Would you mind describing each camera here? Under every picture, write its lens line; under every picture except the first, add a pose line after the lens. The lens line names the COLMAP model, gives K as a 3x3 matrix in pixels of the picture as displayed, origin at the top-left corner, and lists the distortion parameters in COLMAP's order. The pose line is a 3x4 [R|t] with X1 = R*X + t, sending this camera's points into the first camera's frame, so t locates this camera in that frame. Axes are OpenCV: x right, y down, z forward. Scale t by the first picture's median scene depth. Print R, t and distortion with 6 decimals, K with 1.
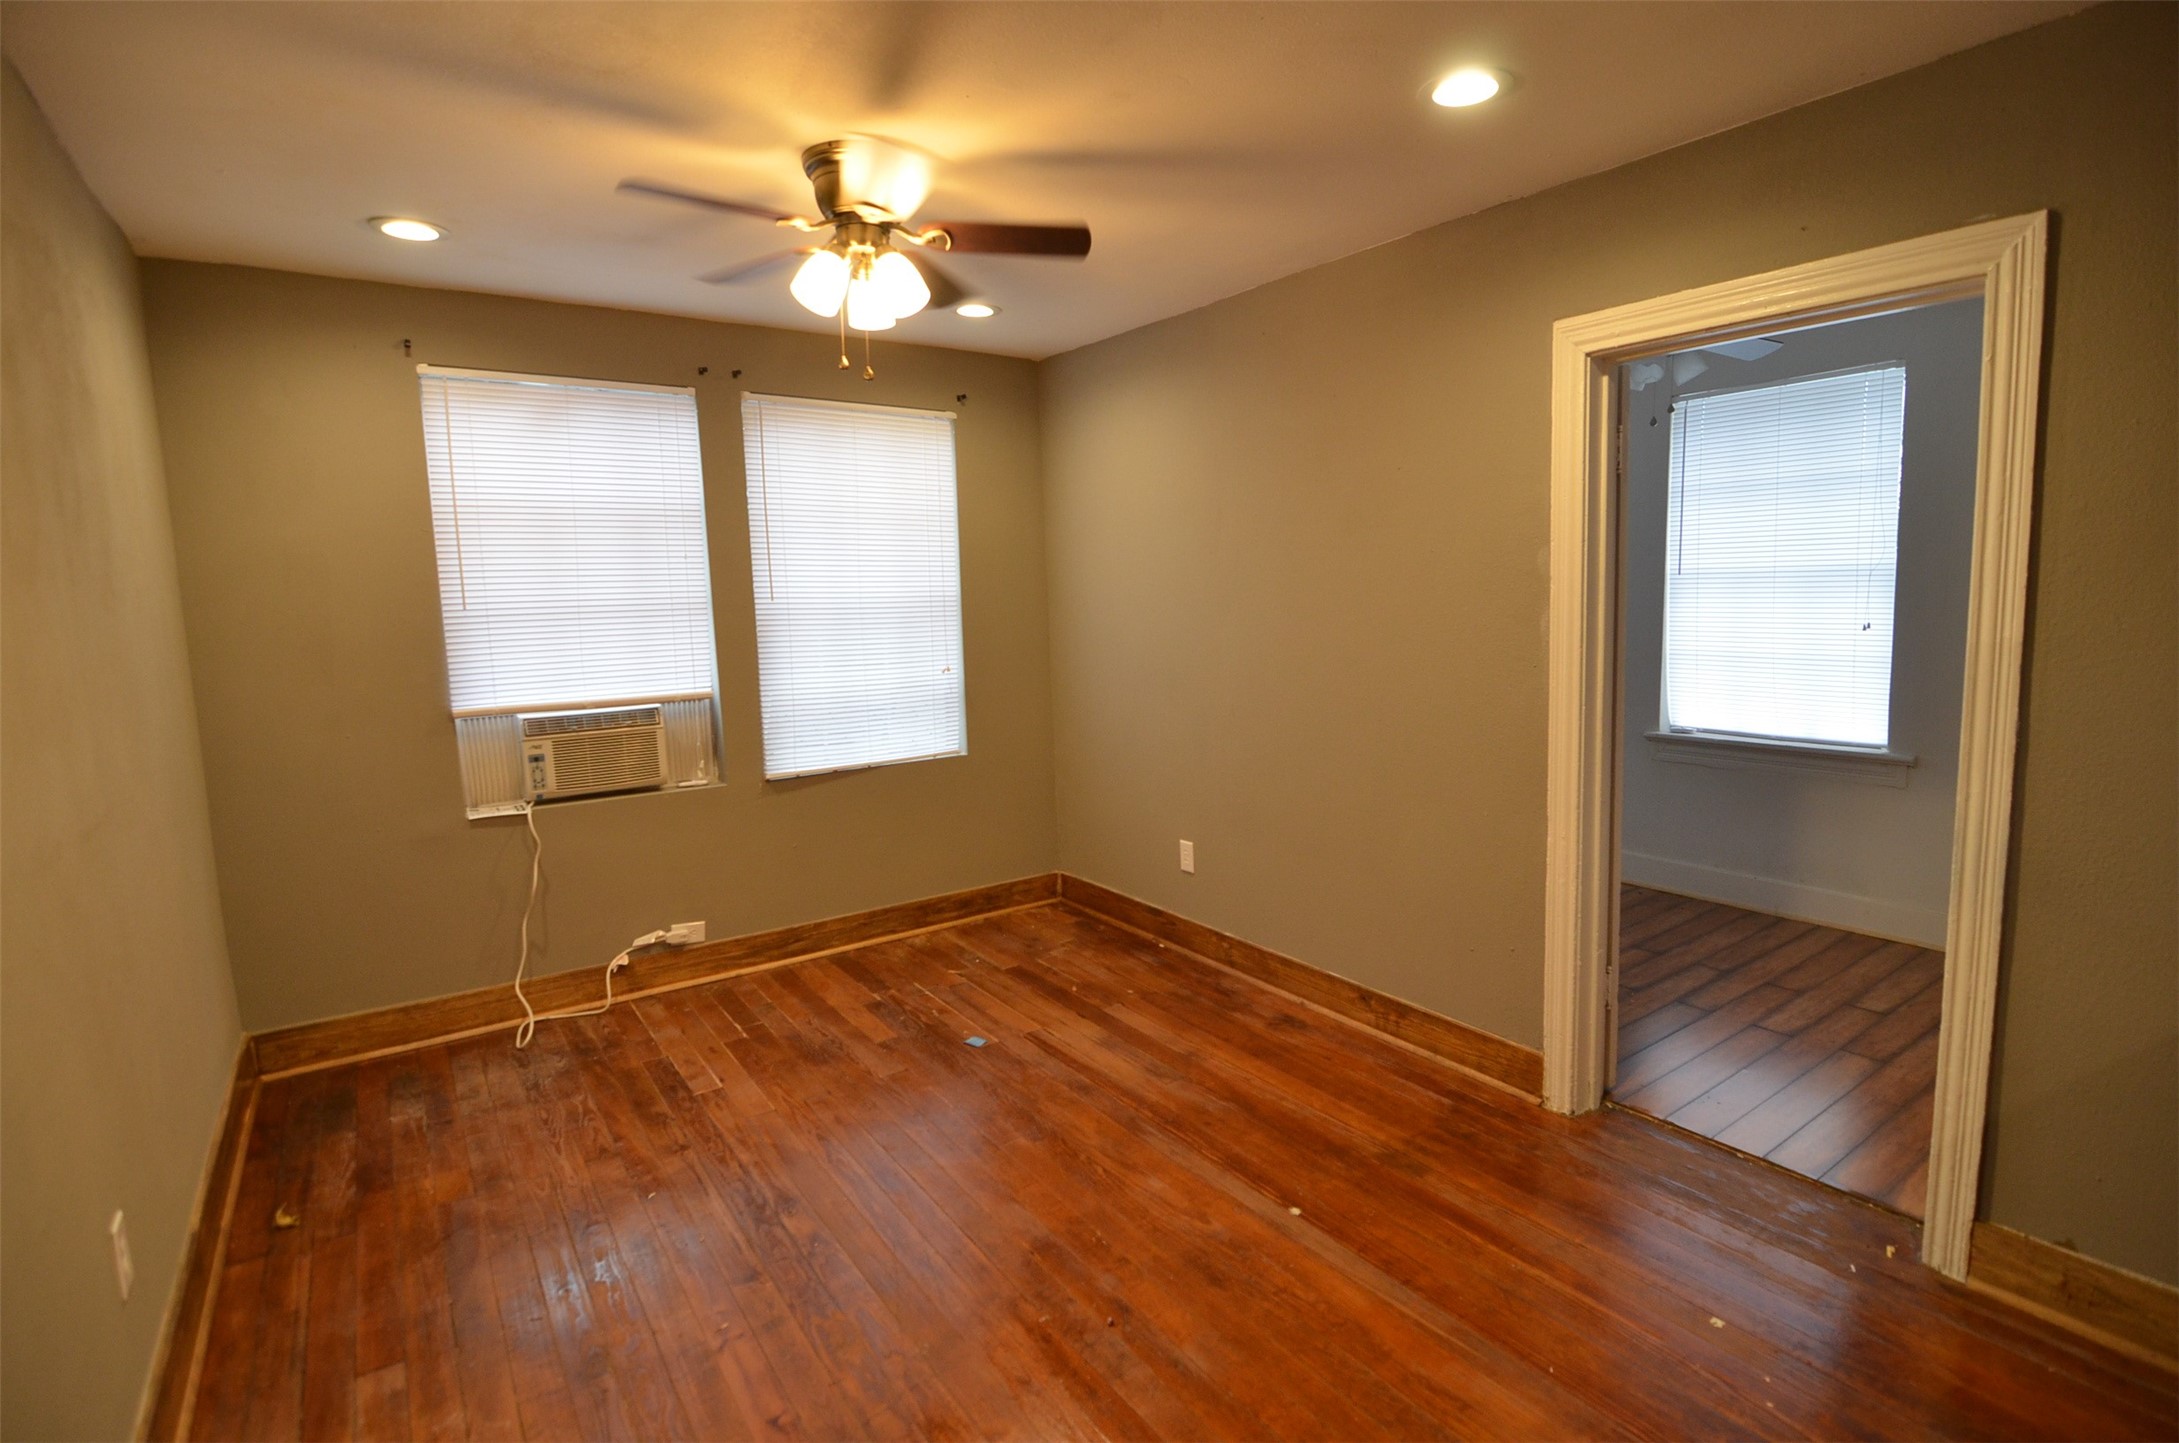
lens RADIAL K [[1041.8, 0, 1120.0], [0, 1041.8, 722.4], [0, 0, 1]] dist [-0.005180, -0.010545]
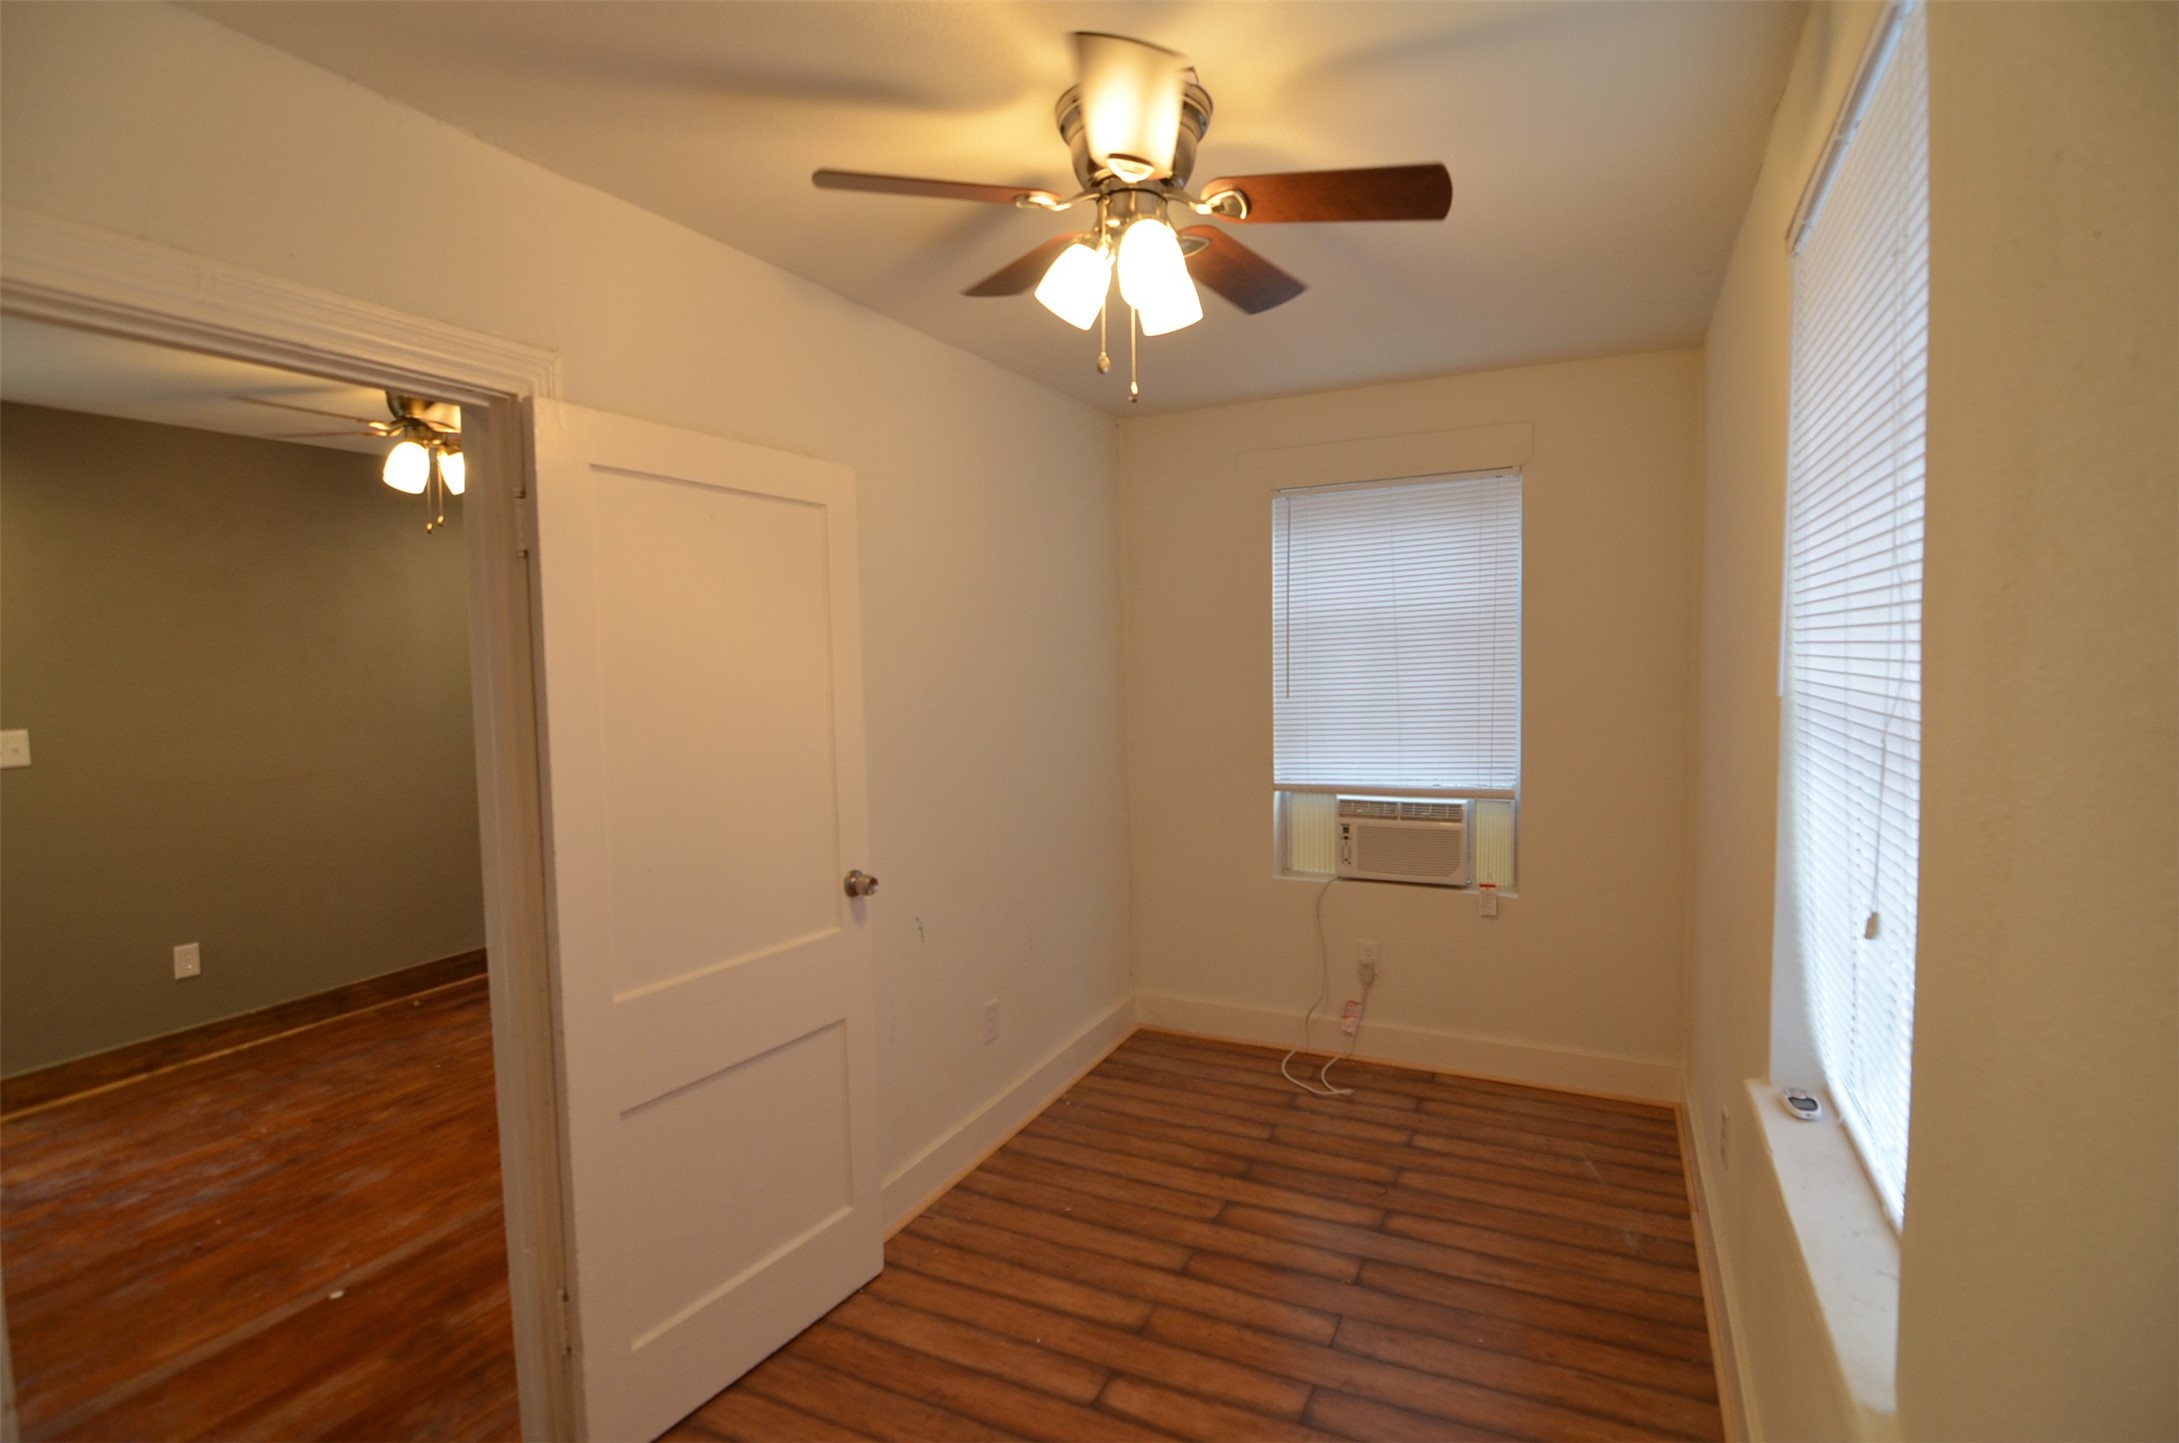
lens RADIAL K [[1041.8, 0, 1120.0], [0, 1041.8, 722.4], [0, 0, 1]] dist [-0.005180, -0.010545]
pose [[0.487494, 0.075466, -0.869859, 1.115746], [-0.109796, 0.993648, 0.024672, -0.167830], [0.866195, 0.083480, 0.492684, 0.893578]]
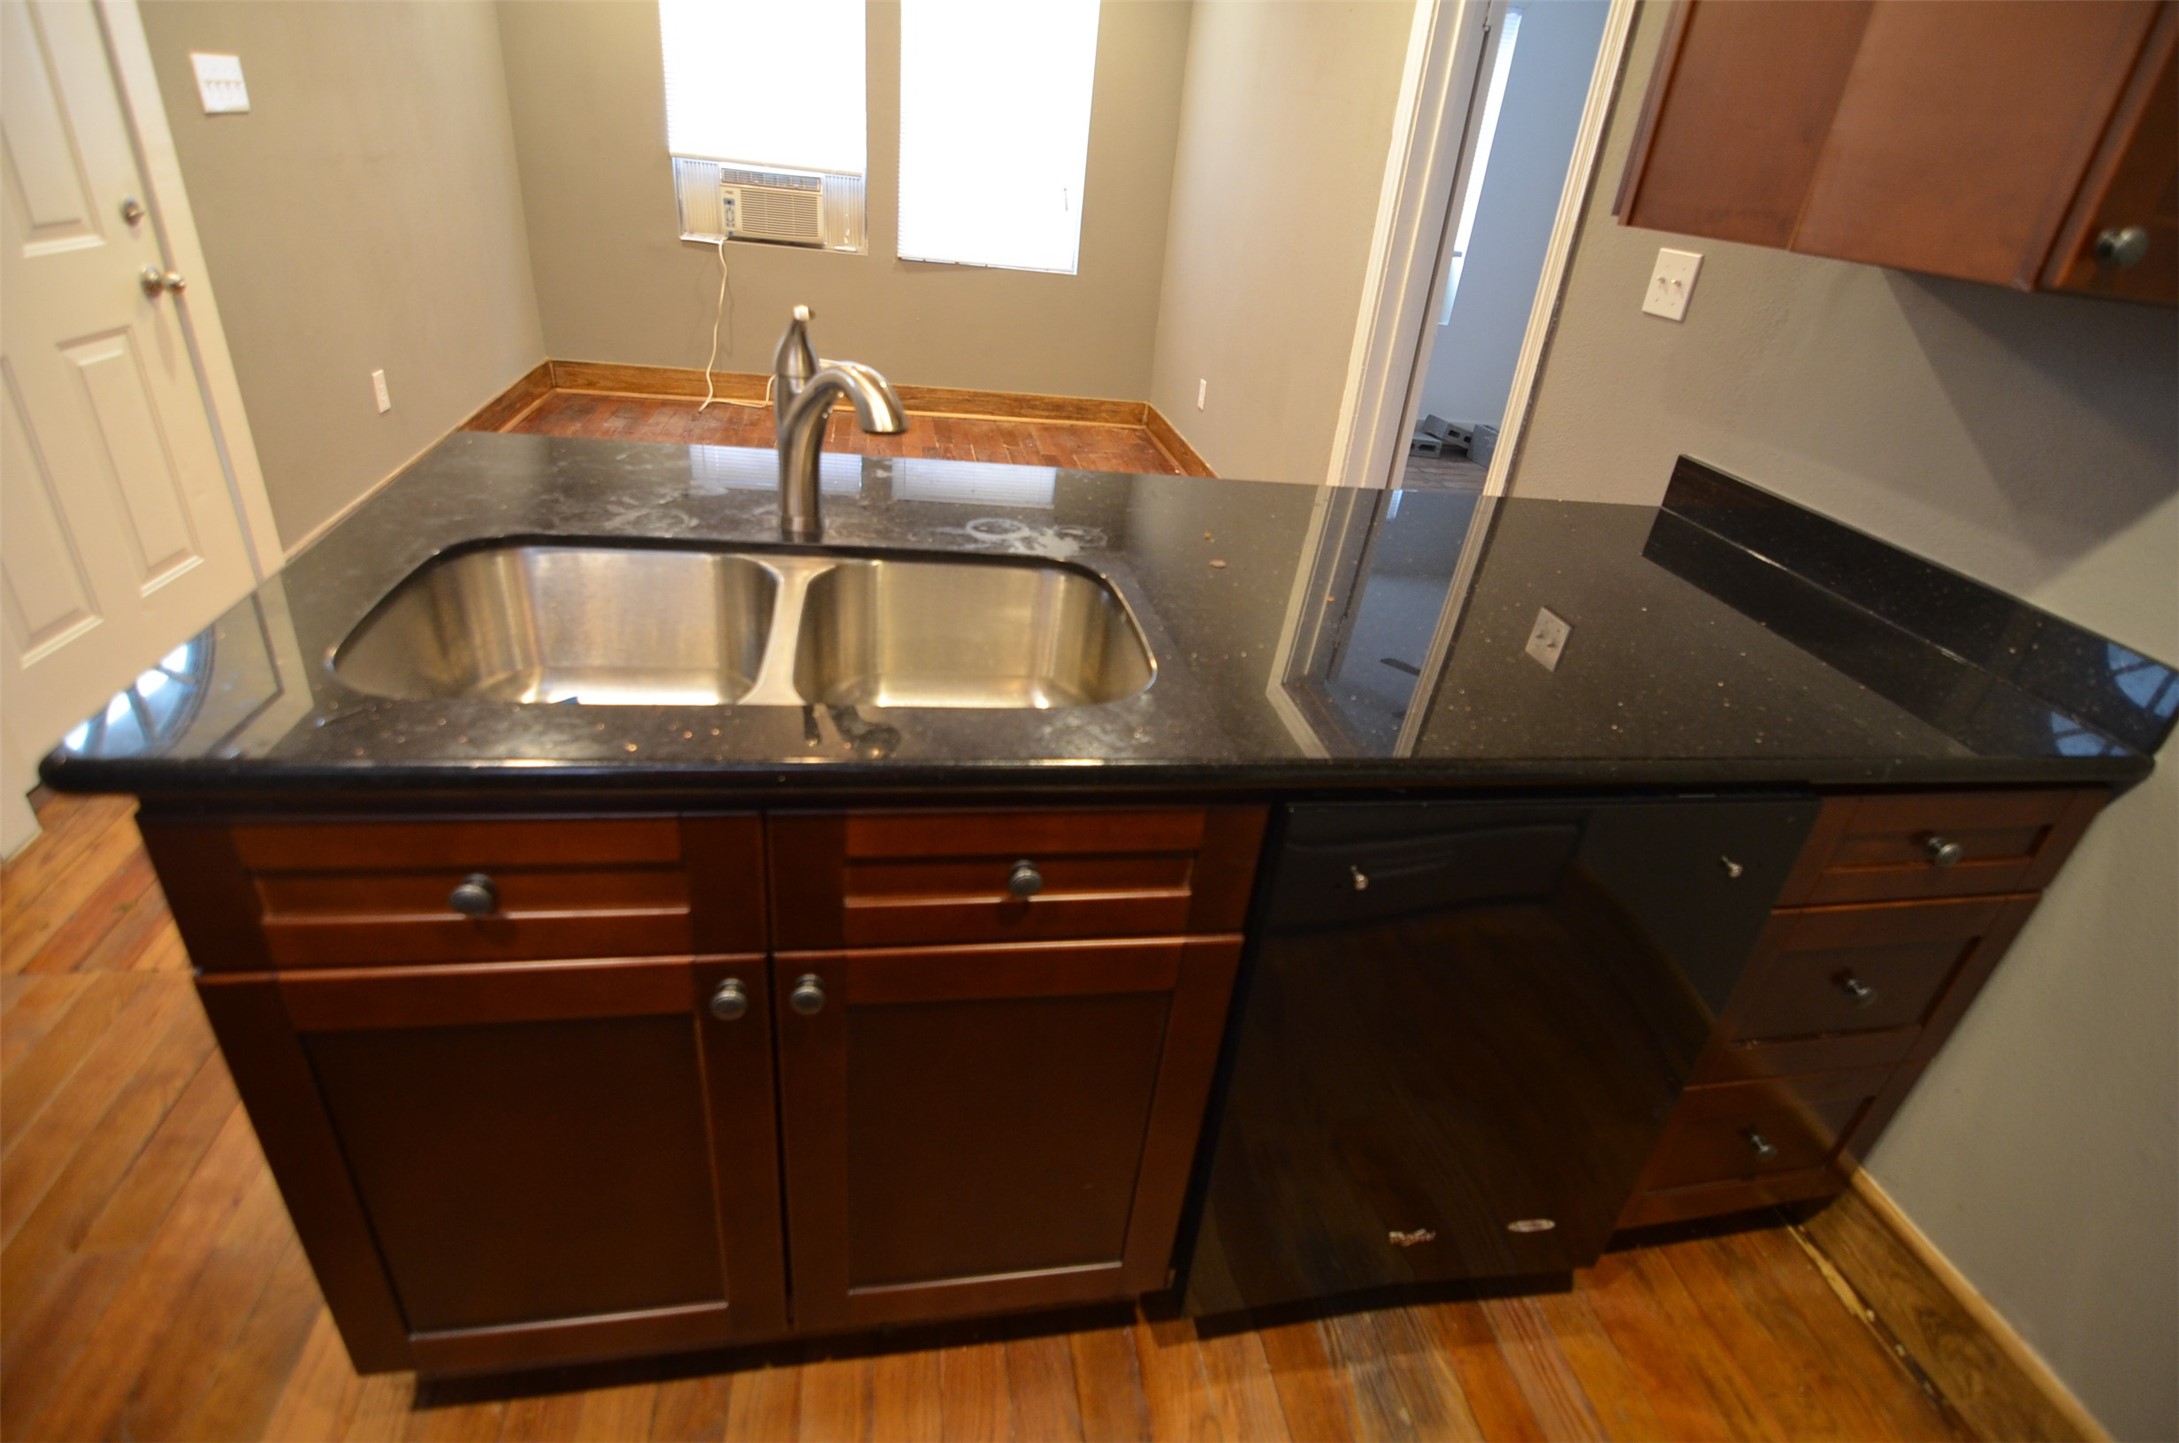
lens RADIAL K [[1041.8, 0, 1120.0], [0, 1041.8, 722.4], [0, 0, 1]] dist [-0.005180, -0.010545]
pose [[0.899824, 0.311895, -0.305021, 0.594680], [-0.183368, 0.904826, 0.384274, 0.041254], [0.395844, -0.289848, 0.871376, -0.188304]]
